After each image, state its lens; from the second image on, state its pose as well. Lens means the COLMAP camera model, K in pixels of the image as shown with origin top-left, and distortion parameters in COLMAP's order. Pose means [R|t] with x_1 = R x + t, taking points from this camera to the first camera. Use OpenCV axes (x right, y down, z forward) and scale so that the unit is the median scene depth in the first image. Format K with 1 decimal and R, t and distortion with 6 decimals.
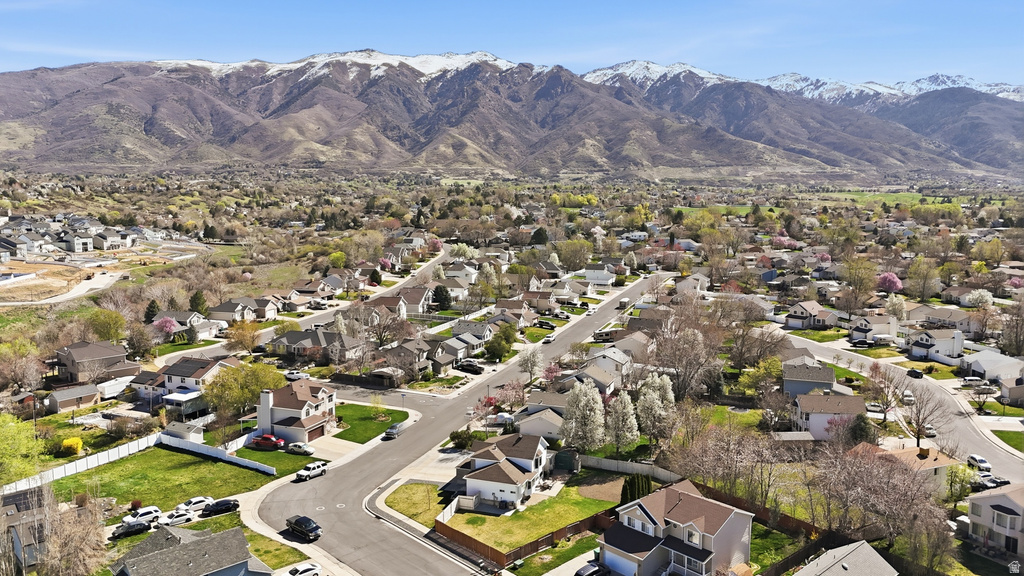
lens RADIAL K [[754.3, 0, 512.0], [0, 754.3, 289.6], [0, 0, 1]] dist [0.072403, -0.070983]
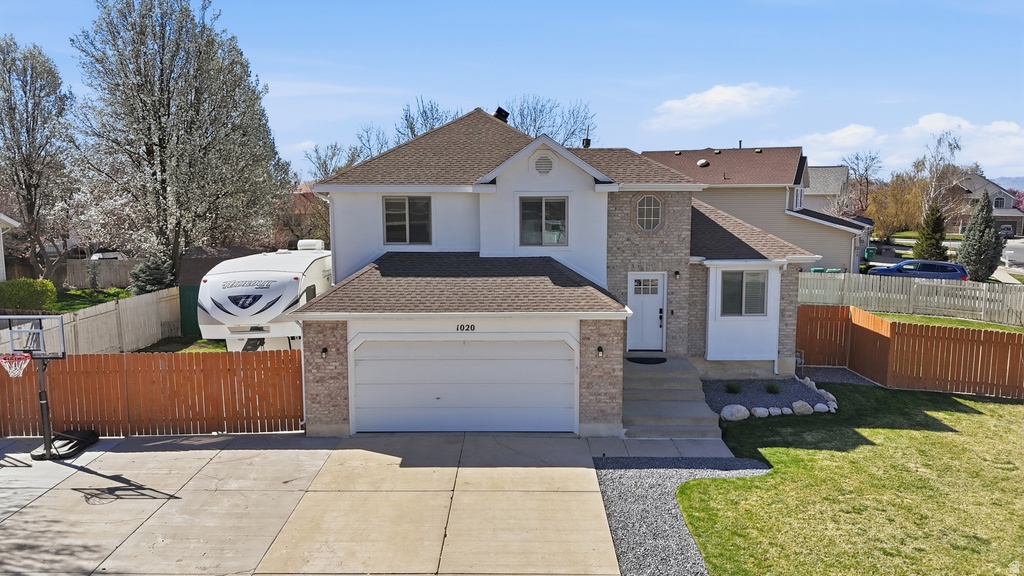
lens RADIAL K [[754.3, 0, 507.3], [0, 754.3, 288.6], [0, 0, 1]] dist [0.072403, -0.070983]
pose [[-0.338803, -0.119554, 0.933231, -0.053217], [0.114308, 0.979316, 0.166957, 0.054841], [-0.933888, 0.163241, -0.318129, 0.285314]]
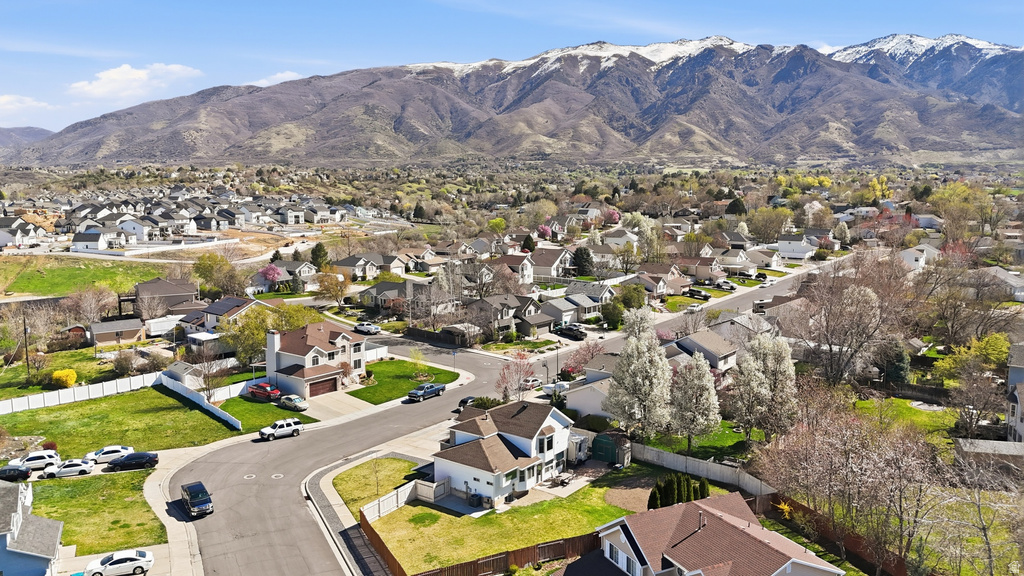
lens RADIAL K [[754.3, 0, 511.8], [0, 754.3, 289.9], [0, 0, 1]] dist [0.072403, -0.070983]
pose [[0.956373, 0.036581, -0.289848, 0.051432], [-0.033896, 0.999323, 0.014280, 0.021405], [0.290174, -0.003832, 0.956966, 0.090696]]
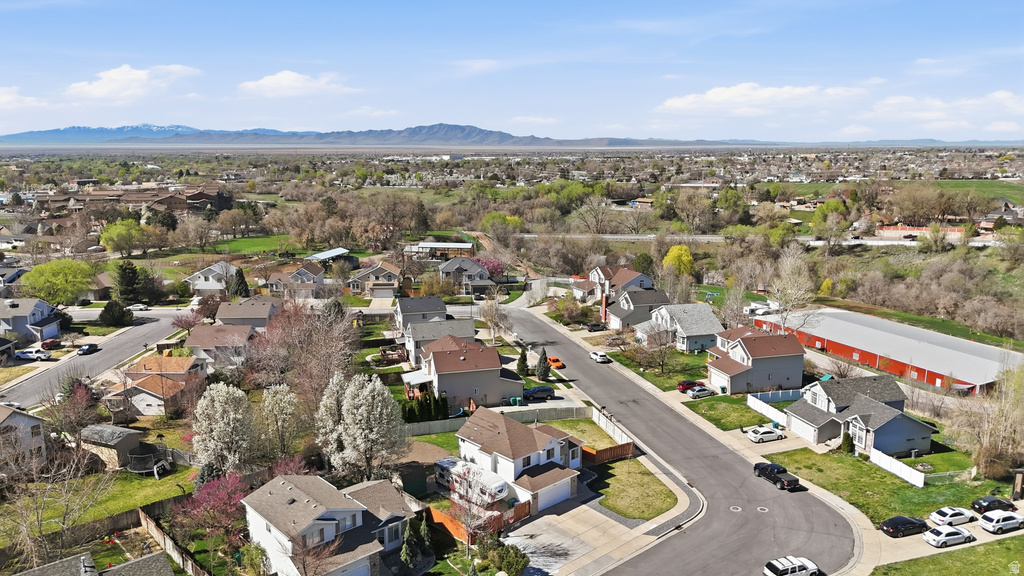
lens RADIAL K [[754.3, 0, 514.6], [0, 754.3, 289.1], [0, 0, 1]] dist [0.072403, -0.070983]
pose [[-0.890822, -0.092058, 0.444929, -0.088273], [0.049739, 0.953615, 0.296893, -0.041281], [-0.451623, 0.286609, -0.844922, 0.427285]]
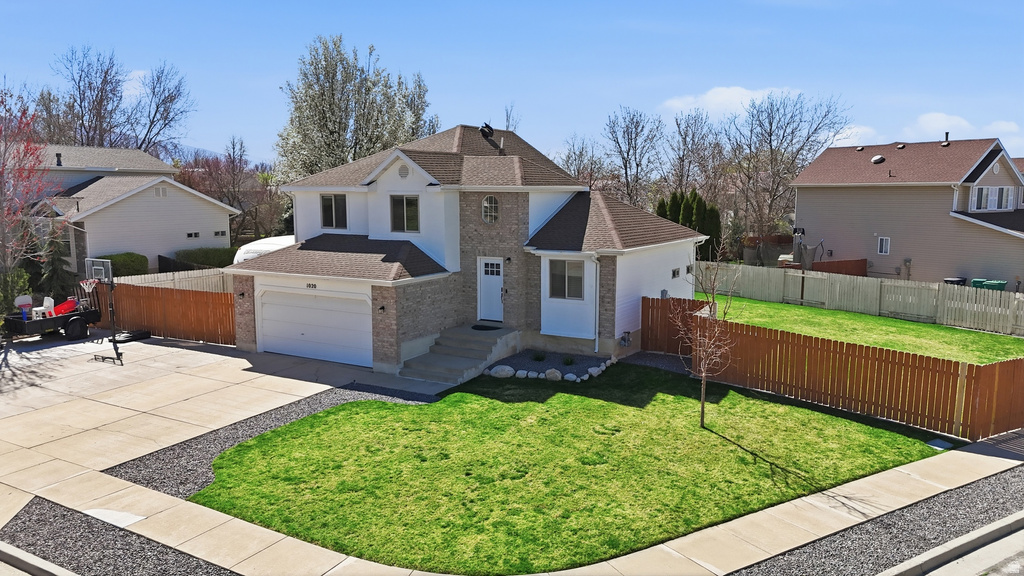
lens RADIAL K [[754.3, 0, 510.3], [0, 754.3, 288.1], [0, 0, 1]] dist [0.072403, -0.070983]
pose [[0.181767, -0.128544, 0.974904, -0.068389], [0.117227, 0.987182, 0.108306, 0.058835], [-0.976329, 0.094599, 0.194506, 0.250377]]
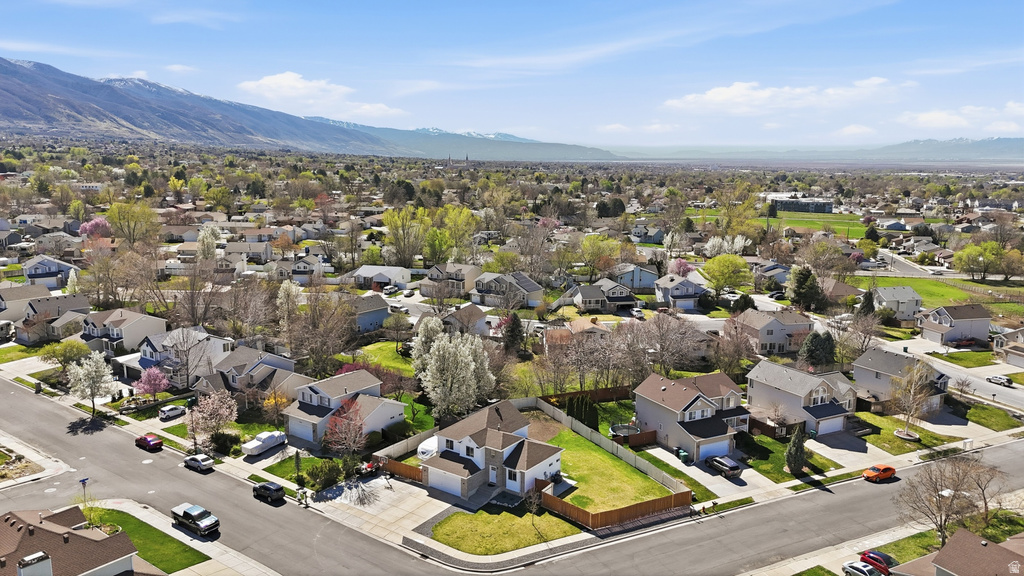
lens RADIAL K [[754.3, 0, 510.5], [0, 754.3, 283.9], [0, 0, 1]] dist [0.072403, -0.070983]
pose [[0.270944, -0.164798, 0.948383, -0.199544], [0.108666, 0.984174, 0.139973, -0.014762], [-0.956442, 0.065132, 0.284564, 0.196030]]
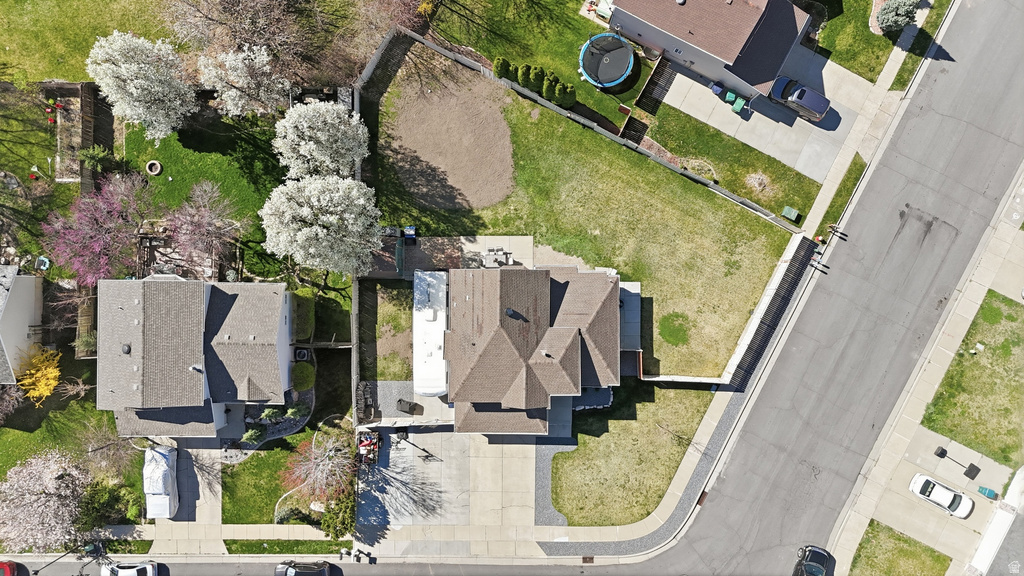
lens RADIAL K [[754.3, 0, 515.3], [0, 754.3, 287.2], [0, 0, 1]] dist [0.072403, -0.070983]
pose [[-0.342874, -0.939347, 0.008107, 0.005470], [0.134189, -0.040436, 0.990130, -0.073337], [-0.929748, 0.340578, 0.139914, 0.244904]]
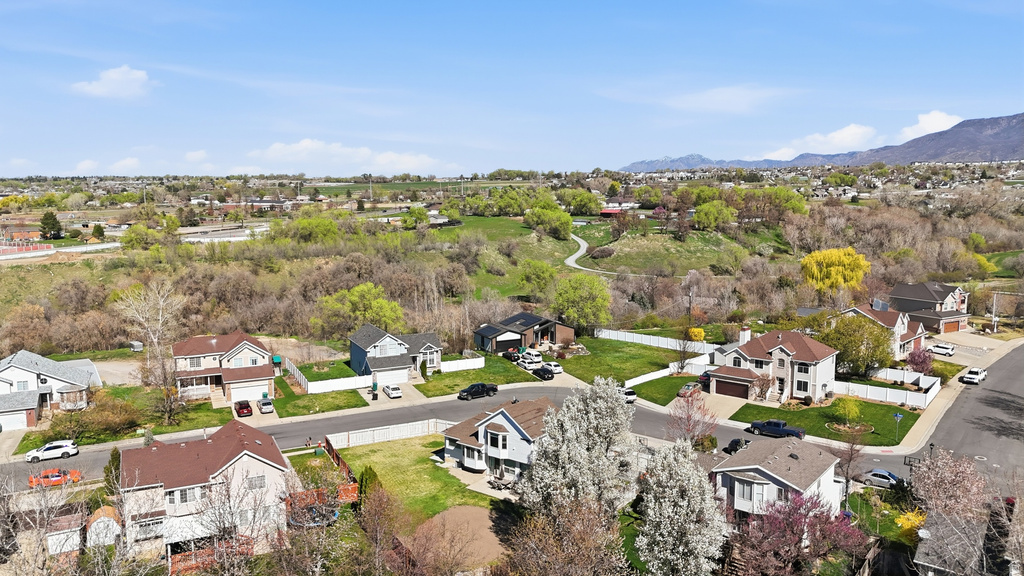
lens RADIAL K [[754.3, 0, 512.9], [0, 754.3, 286.7], [0, 0, 1]] dist [0.072403, -0.070983]
pose [[-0.296848, 0.120357, -0.947310, 0.174594], [-0.114637, 0.980360, 0.160479, -0.005733], [0.948019, 0.156234, -0.277220, 0.311042]]
